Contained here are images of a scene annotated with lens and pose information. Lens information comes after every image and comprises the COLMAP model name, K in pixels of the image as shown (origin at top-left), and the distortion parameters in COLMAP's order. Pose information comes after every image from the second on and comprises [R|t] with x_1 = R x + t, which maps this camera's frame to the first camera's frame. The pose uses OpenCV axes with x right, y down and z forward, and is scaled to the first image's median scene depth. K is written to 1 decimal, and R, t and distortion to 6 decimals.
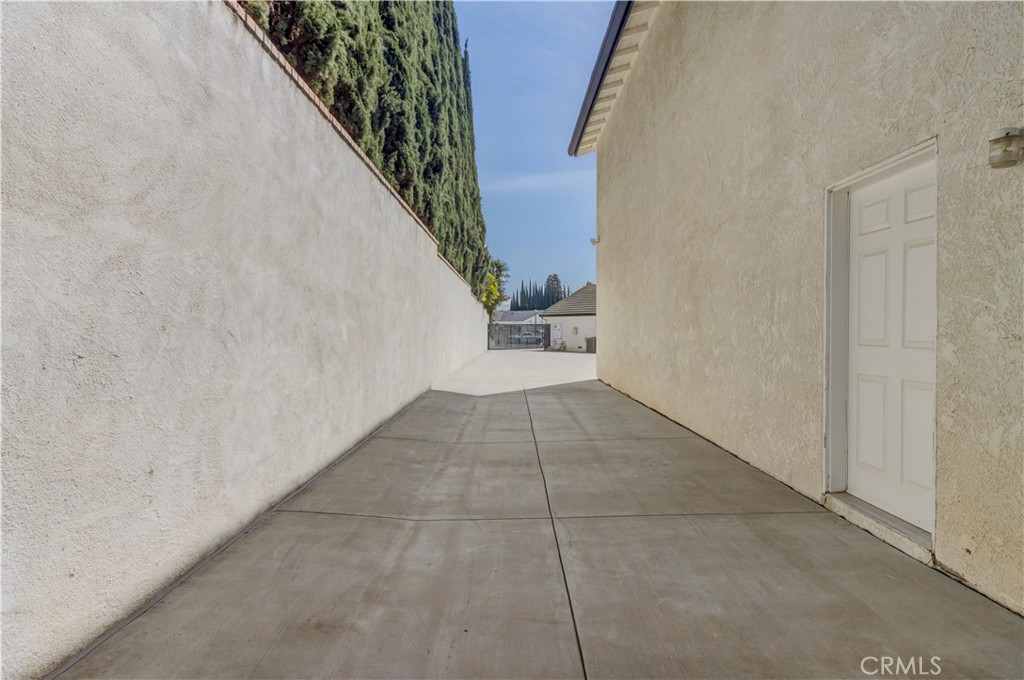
lens RADIAL K [[556.4, 0, 512.9], [0, 556.4, 336.8], [0, 0, 1]] dist [0.000228, 0.000014]
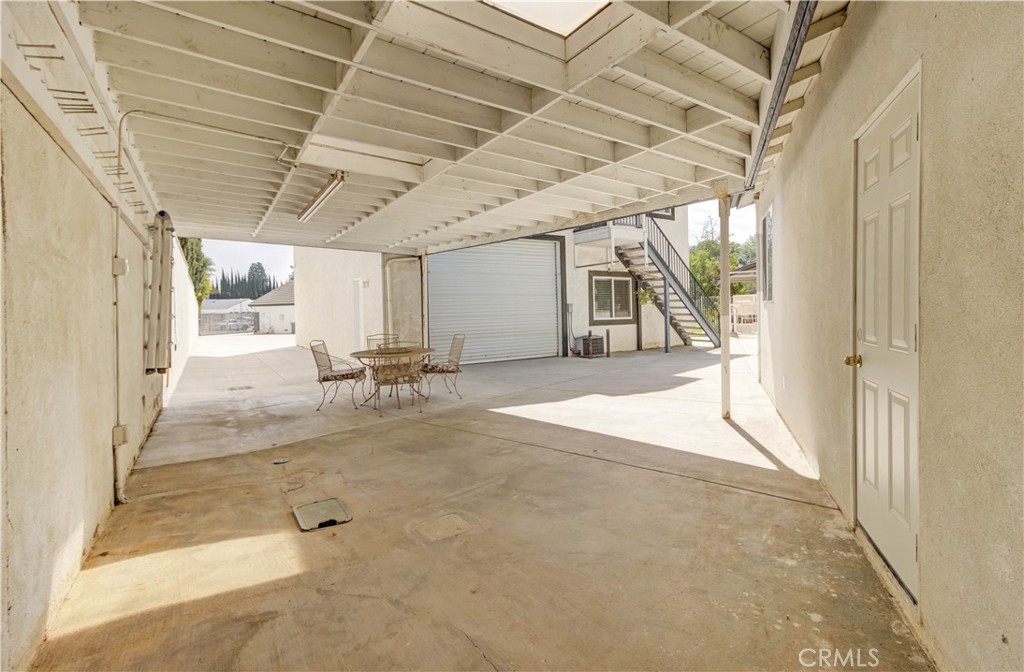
lens RADIAL K [[470.8, 0, 516.7], [0, 470.8, 325.0], [0, 0, 1]] dist [0.006699, 0.003481]
pose [[0.839964, -0.025794, 0.542029, -0.019699], [0.020813, 0.999666, 0.015319, 0.000991], [-0.542243, -0.001586, 0.840220, -0.180198]]
